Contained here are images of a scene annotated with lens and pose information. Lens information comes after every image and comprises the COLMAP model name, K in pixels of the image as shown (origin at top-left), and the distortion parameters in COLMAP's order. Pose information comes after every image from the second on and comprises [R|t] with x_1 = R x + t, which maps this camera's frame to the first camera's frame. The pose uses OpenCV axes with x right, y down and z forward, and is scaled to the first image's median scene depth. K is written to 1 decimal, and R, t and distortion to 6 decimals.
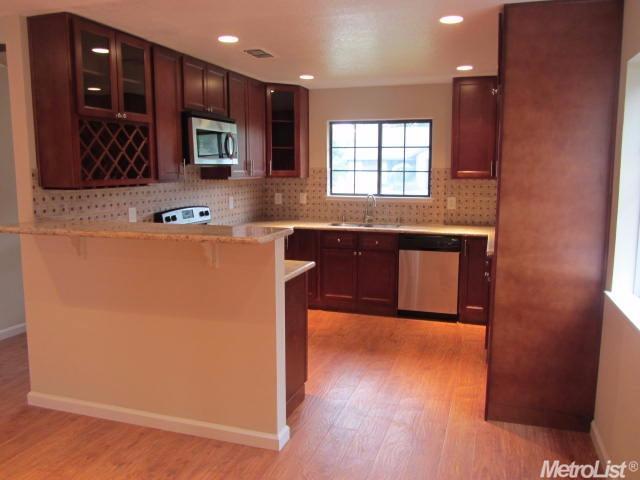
lens RADIAL K [[550.5, 0, 320.0], [0, 550.5, 240.0], [0, 0, 1]] dist [-0.010752, 0.001104]
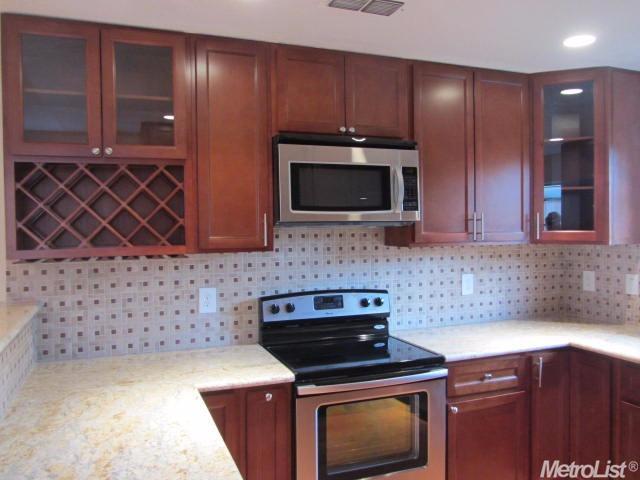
lens RADIAL K [[528.6, 0, 320.0], [0, 528.6, 240.0], [0, 0, 1]] dist [-0.015831, 0.010243]
pose [[0.629854, 0.012921, -0.776606, 0.218053], [-0.091016, 0.994201, -0.057275, -0.082695], [0.771362, 0.106759, 0.627378, 0.621517]]
